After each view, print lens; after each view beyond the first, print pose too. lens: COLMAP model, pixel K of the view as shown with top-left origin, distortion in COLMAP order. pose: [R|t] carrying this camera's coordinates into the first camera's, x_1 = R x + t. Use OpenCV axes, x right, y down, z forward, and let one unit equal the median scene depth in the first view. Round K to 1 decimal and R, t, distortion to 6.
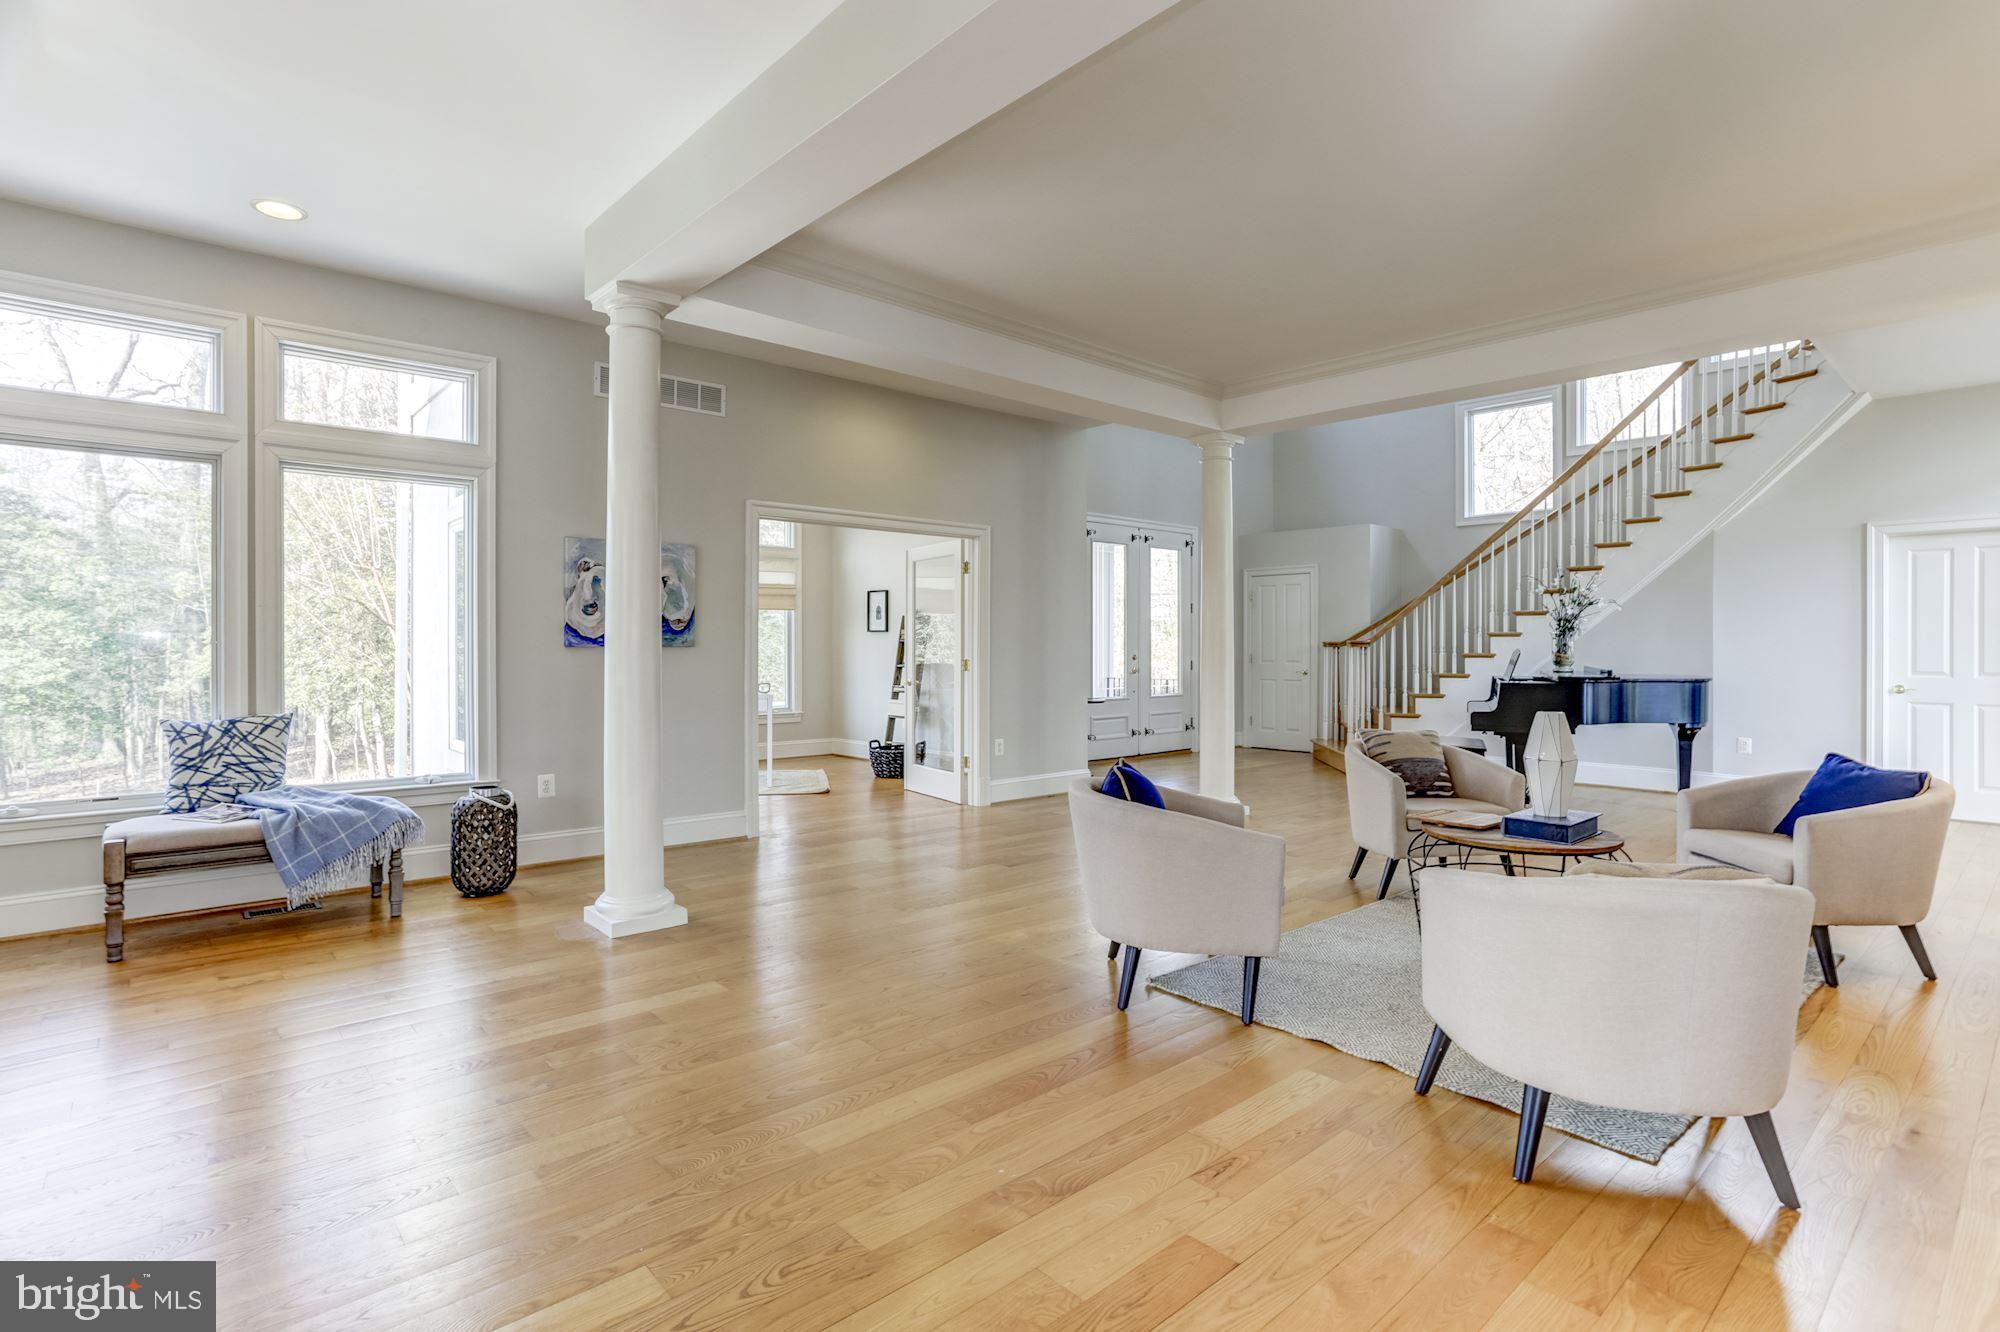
lens RADIAL K [[979.5, 0, 962.9], [0, 979.5, 649.1], [0, 0, 1]] dist [-0.058813, 0.041325]
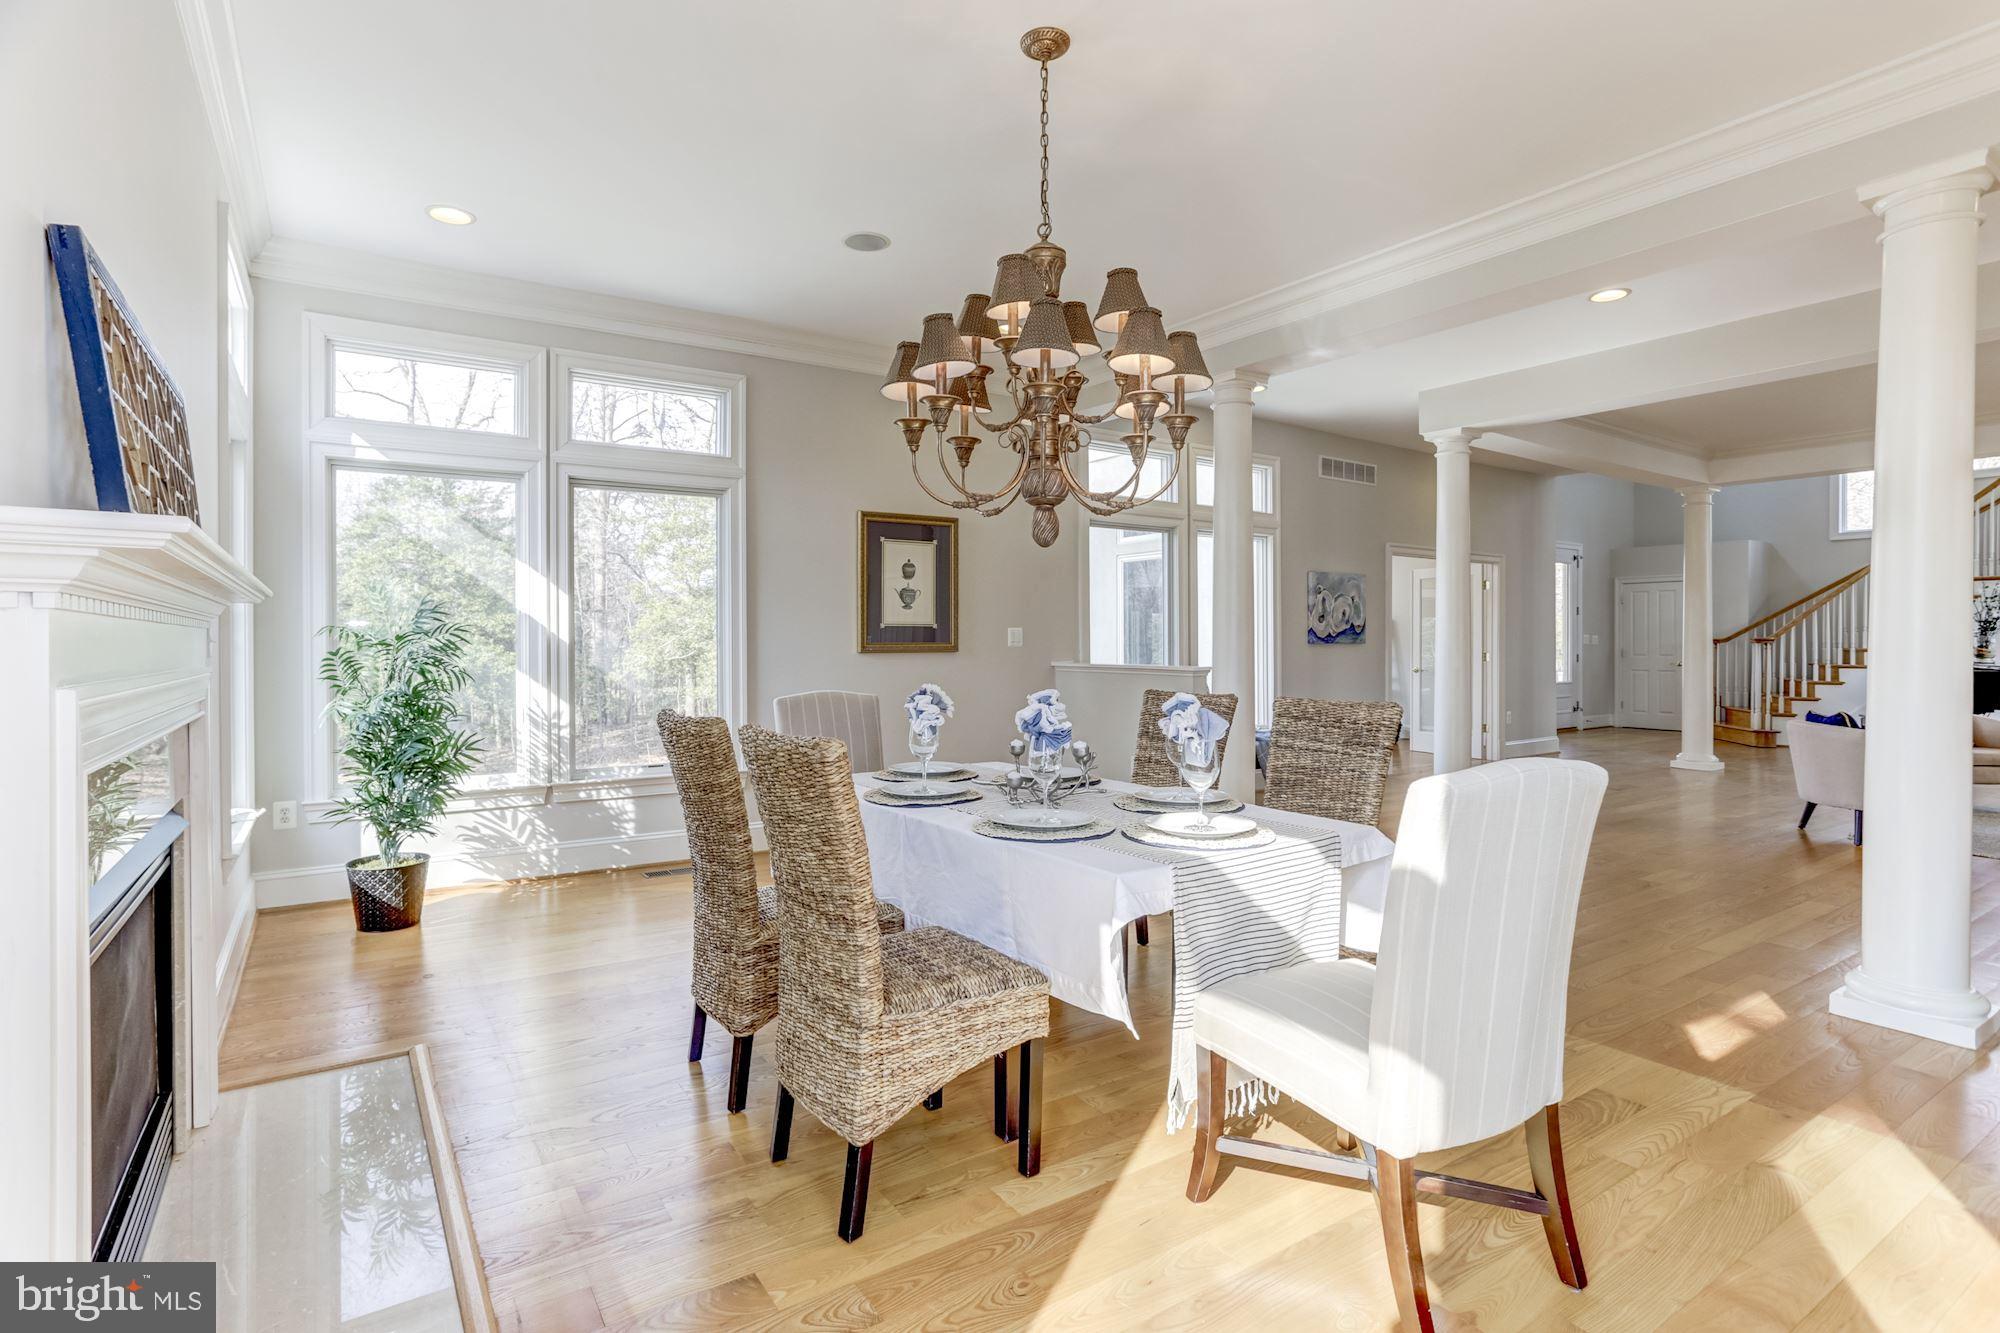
lens RADIAL K [[979.5, 0, 962.9], [0, 979.5, 649.6], [0, 0, 1]] dist [-0.058813, 0.041325]
pose [[0.989850, 0.002269, -0.142101, -0.355977], [-0.001487, 0.999983, 0.005609, 0.000613], [0.142111, -0.005340, 0.989836, -0.295278]]
